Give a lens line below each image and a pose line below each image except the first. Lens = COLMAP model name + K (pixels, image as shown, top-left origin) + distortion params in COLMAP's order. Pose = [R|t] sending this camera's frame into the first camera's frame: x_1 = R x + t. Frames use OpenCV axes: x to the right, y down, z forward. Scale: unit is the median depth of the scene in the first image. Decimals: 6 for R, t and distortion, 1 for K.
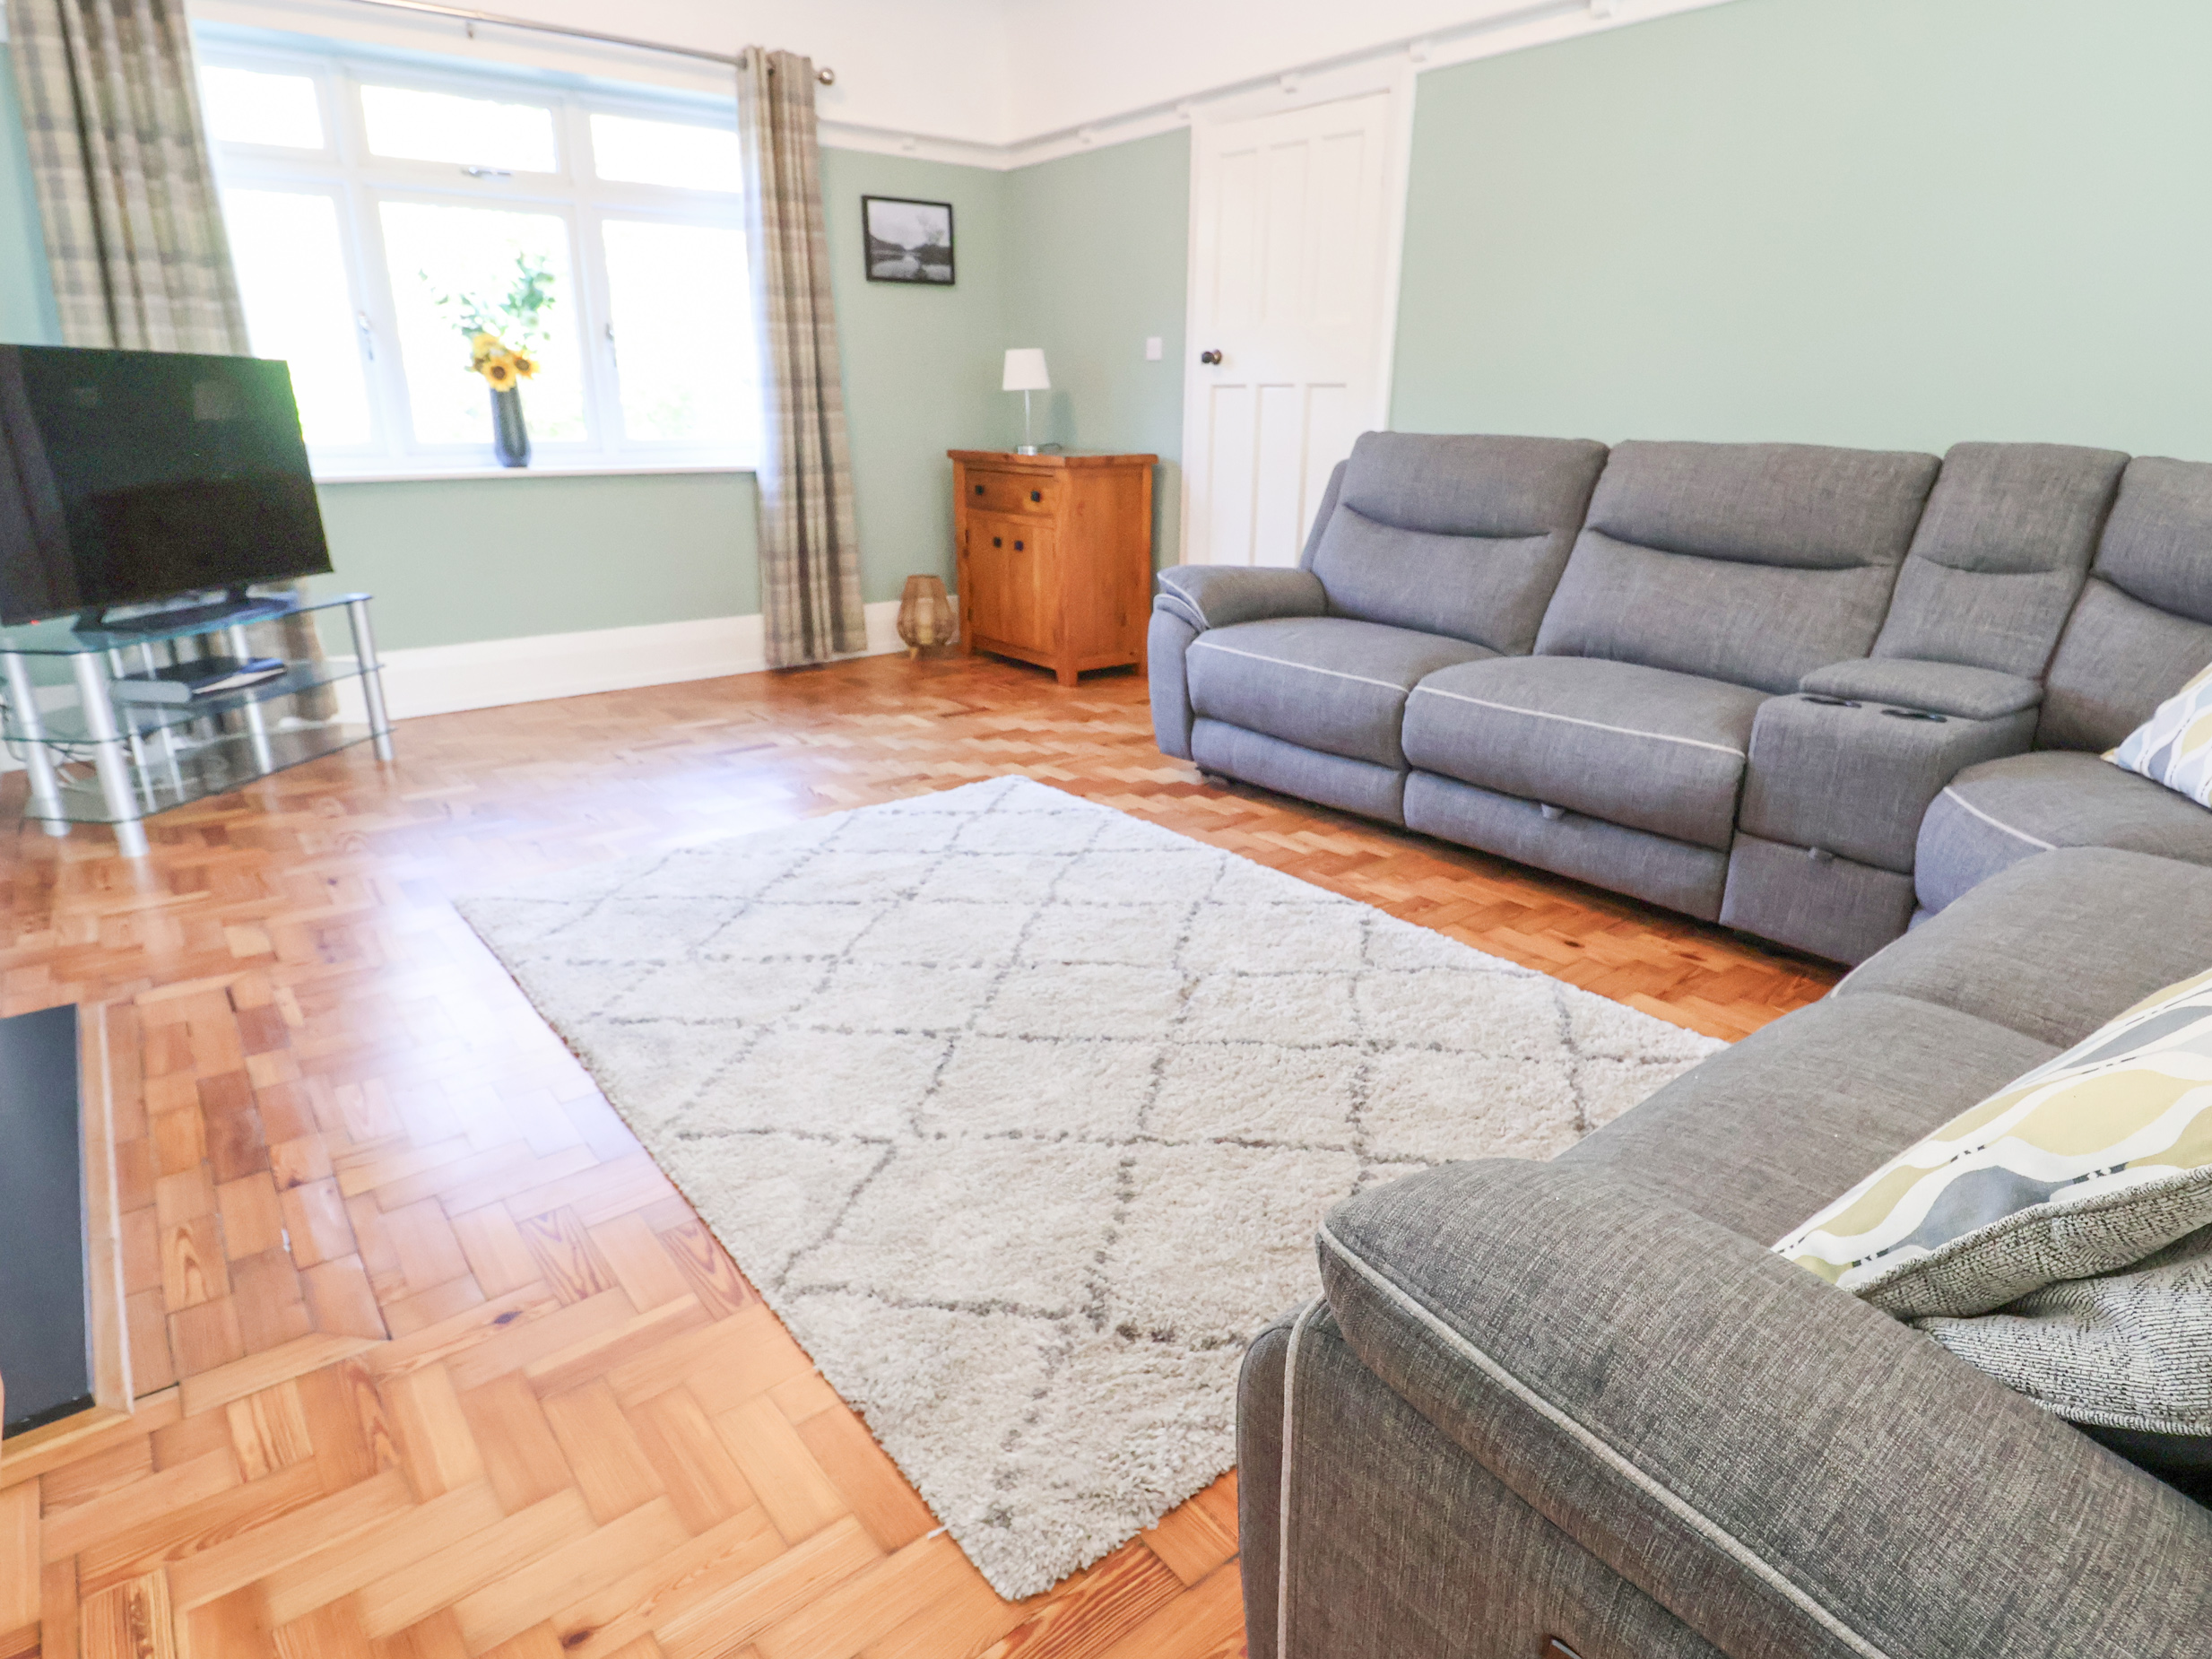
lens RADIAL K [[1245.8, 0, 1106.0], [0, 1245.8, 829.5], [0, 0, 1]] dist [0.002770, -0.016169]
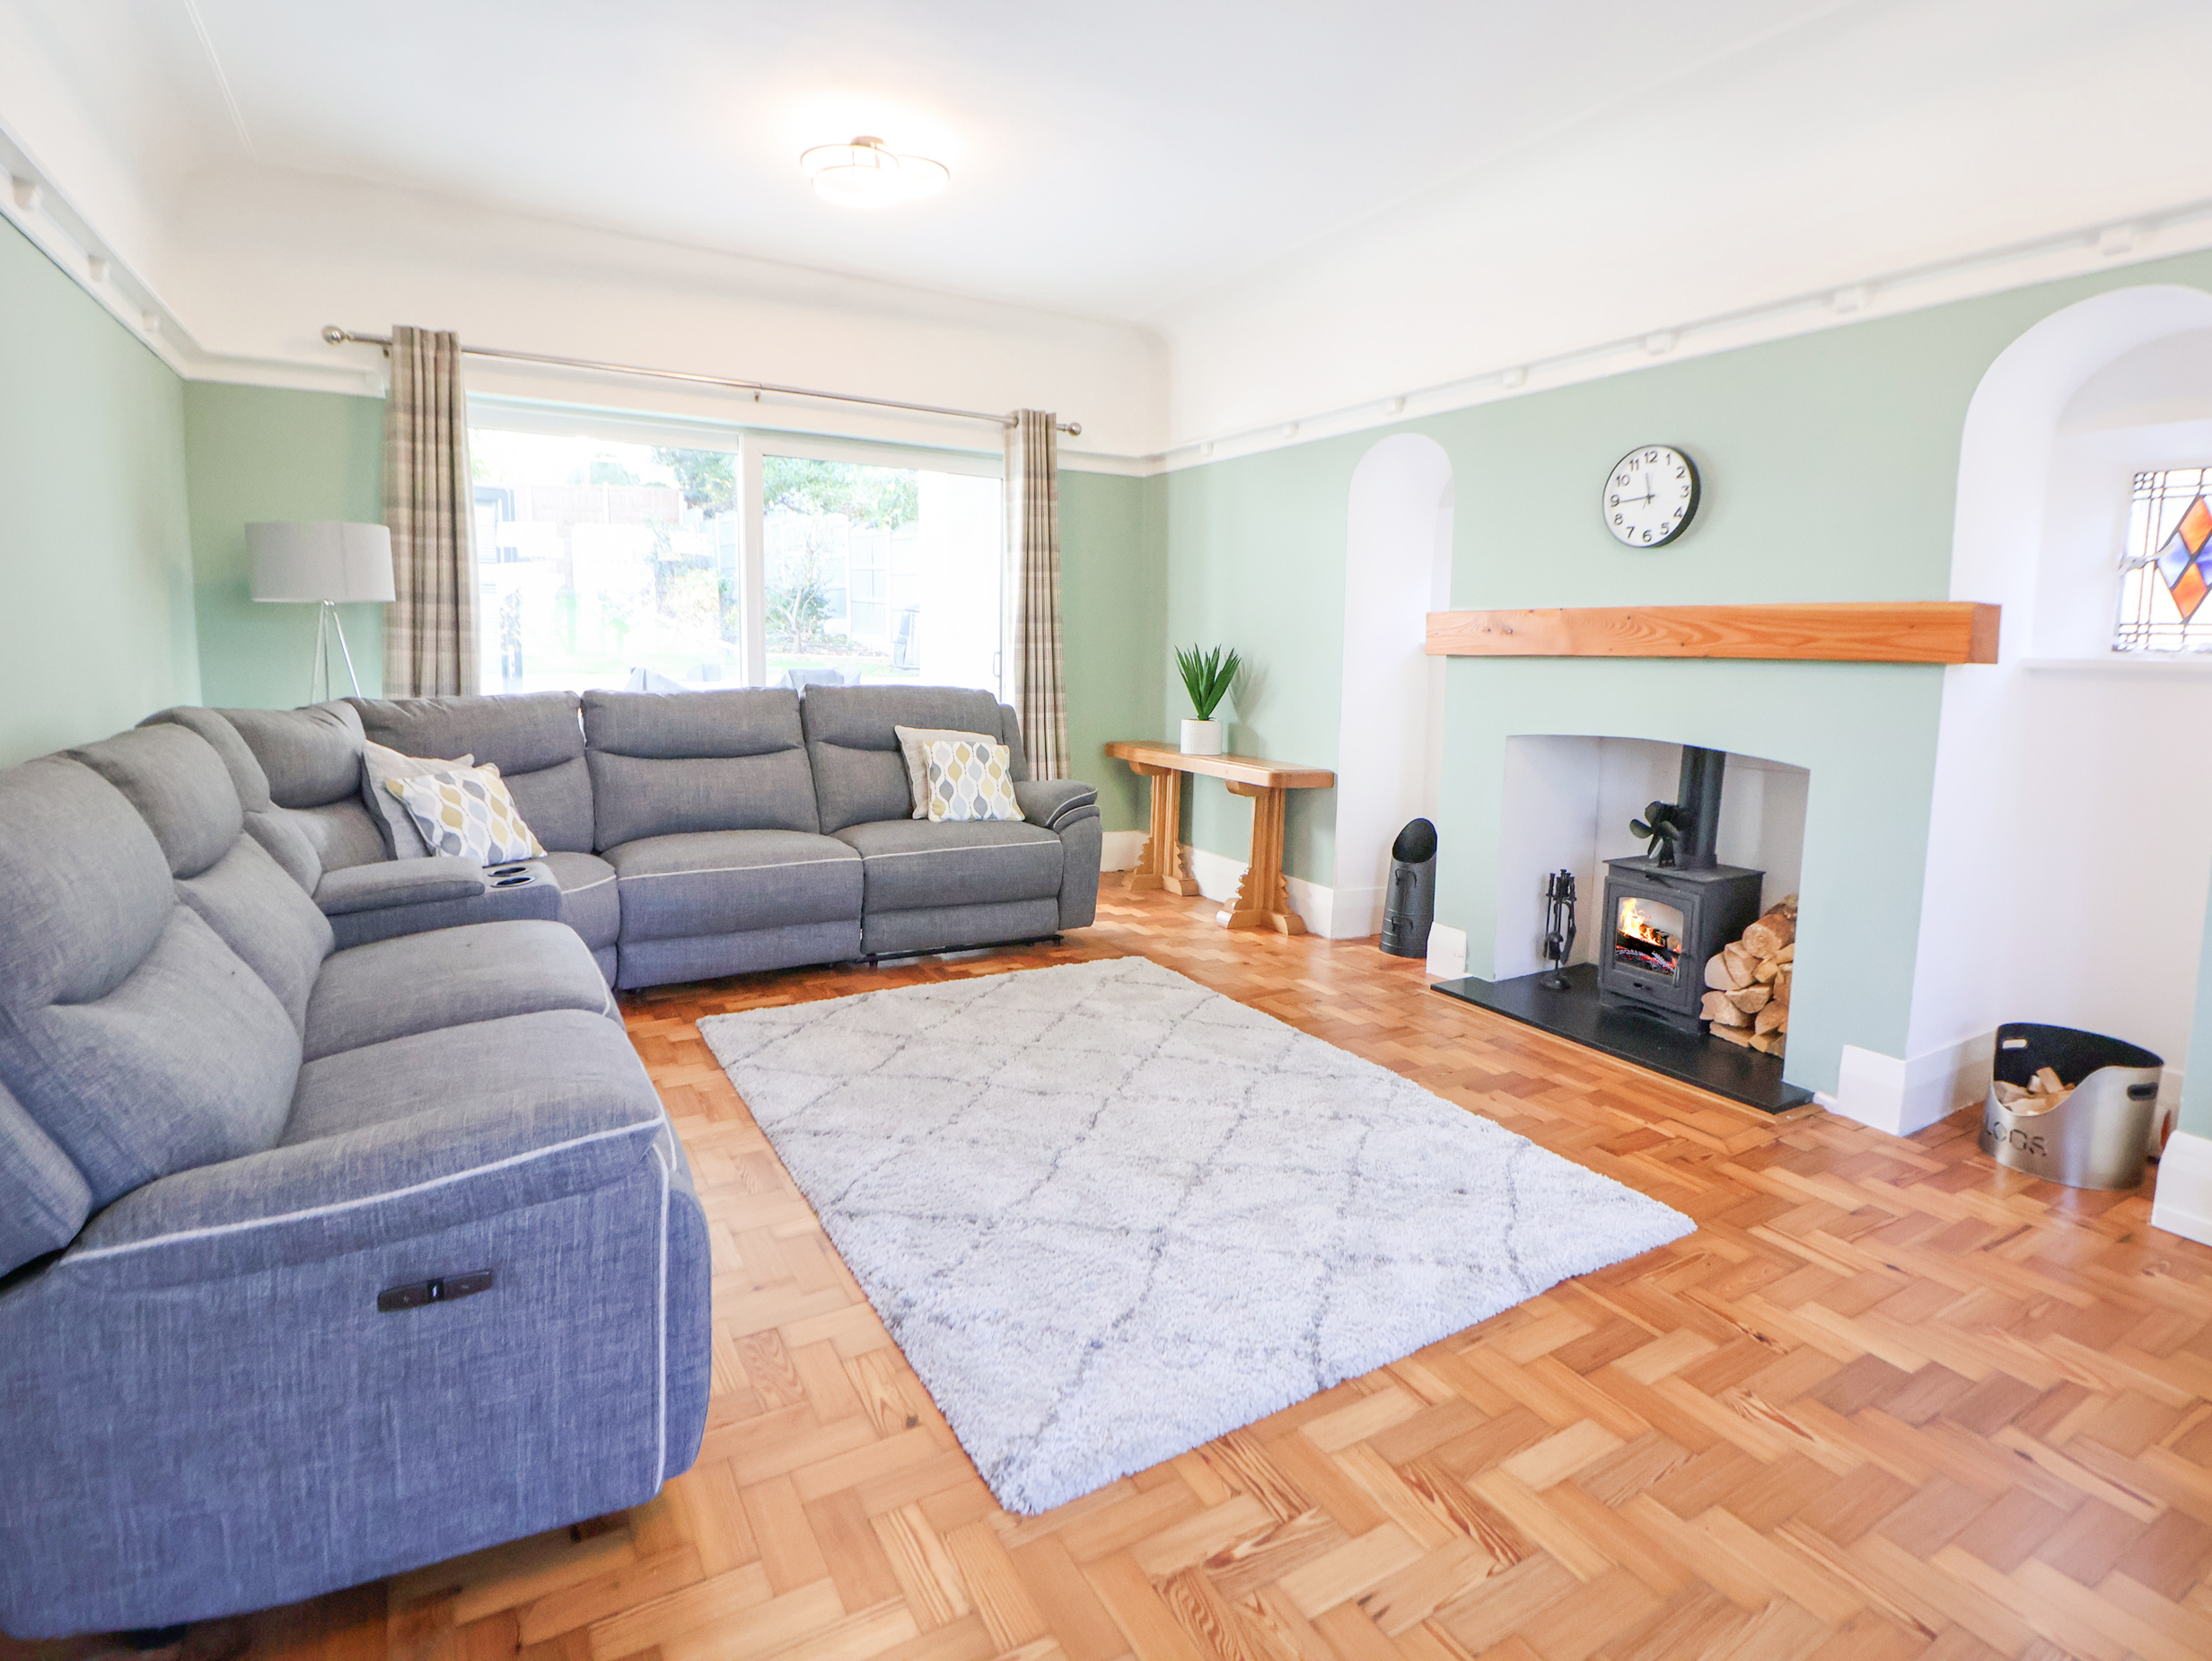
lens RADIAL K [[1145.8, 0, 1122.2], [0, 1145.8, 773.1], [0, 0, 1]] dist [0.000736, -0.011762]
pose [[-0.989460, -0.042397, 0.138459, -0.128266], [0.021302, 0.903157, 0.428782, -0.371976], [-0.143229, 0.427212, -0.892735, 1.013444]]
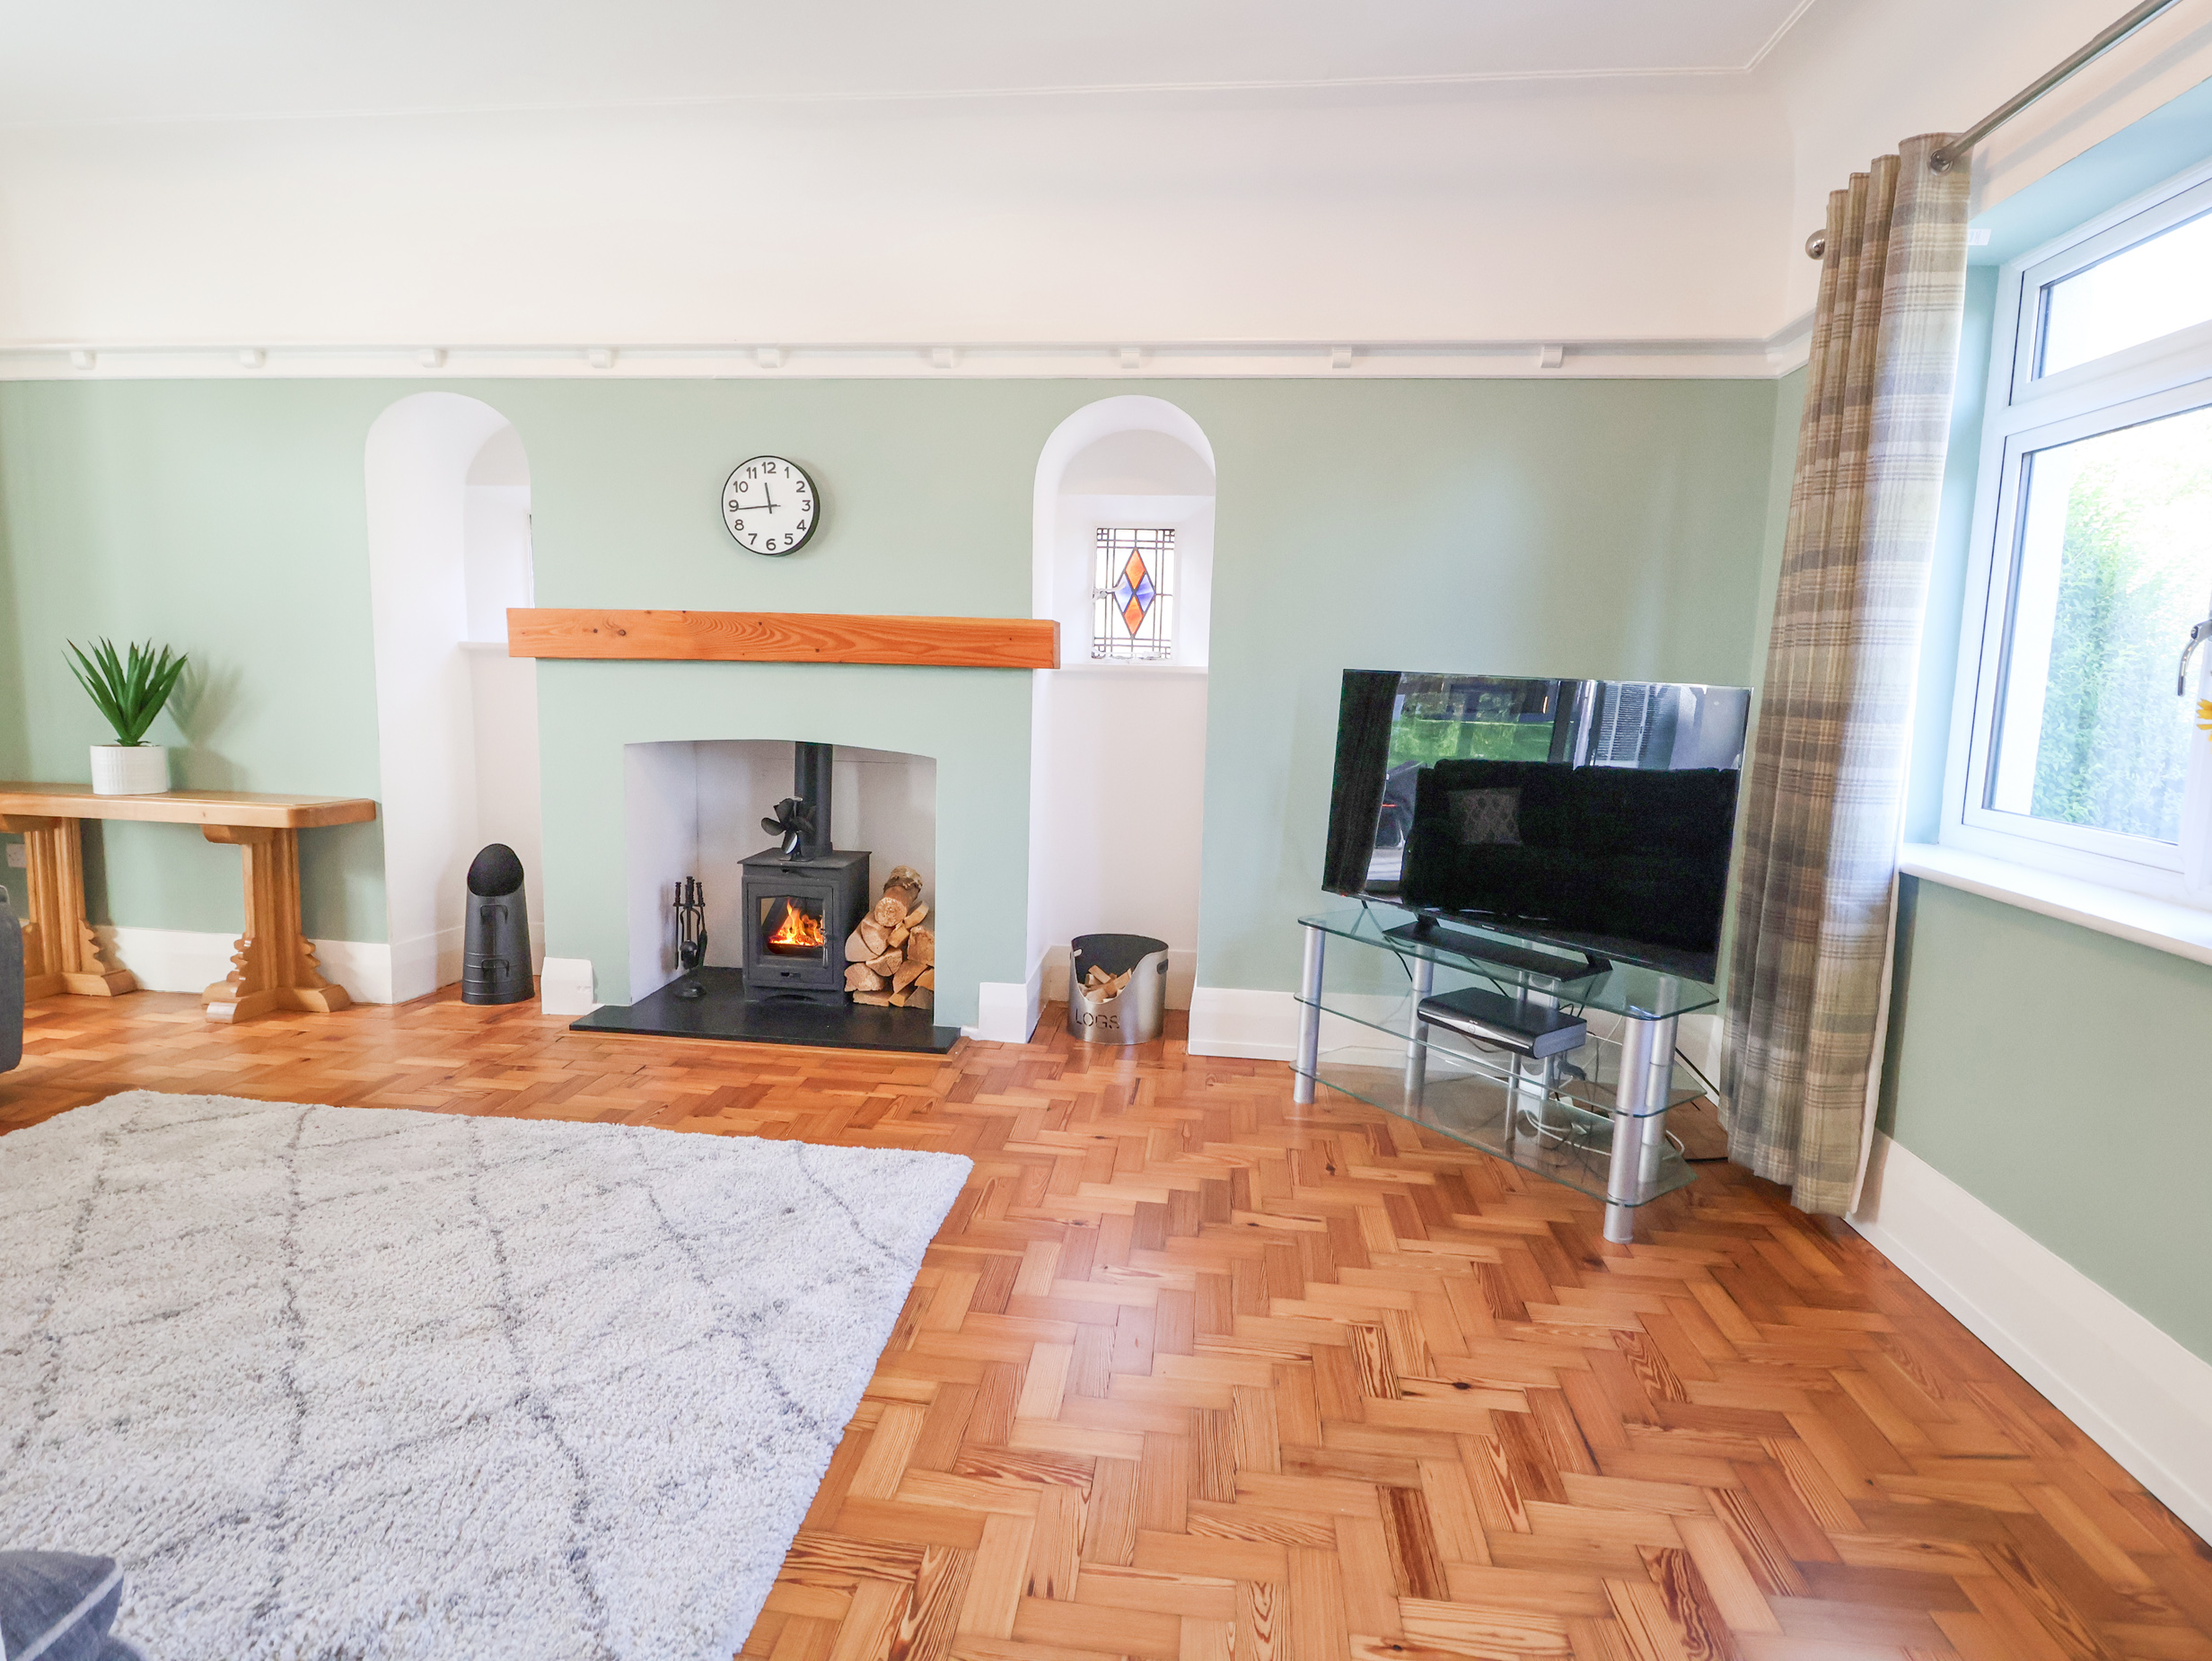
lens RADIAL K [[1156.8, 0, 1112.9], [0, 1156.8, 809.3], [0, 0, 1]] dist [0.000286, -0.015106]
pose [[-0.699673, 0.060178, -0.711924, 0.041394], [-0.265641, 0.903101, 0.337408, -0.348161], [0.663244, 0.425191, -0.615890, 0.944907]]
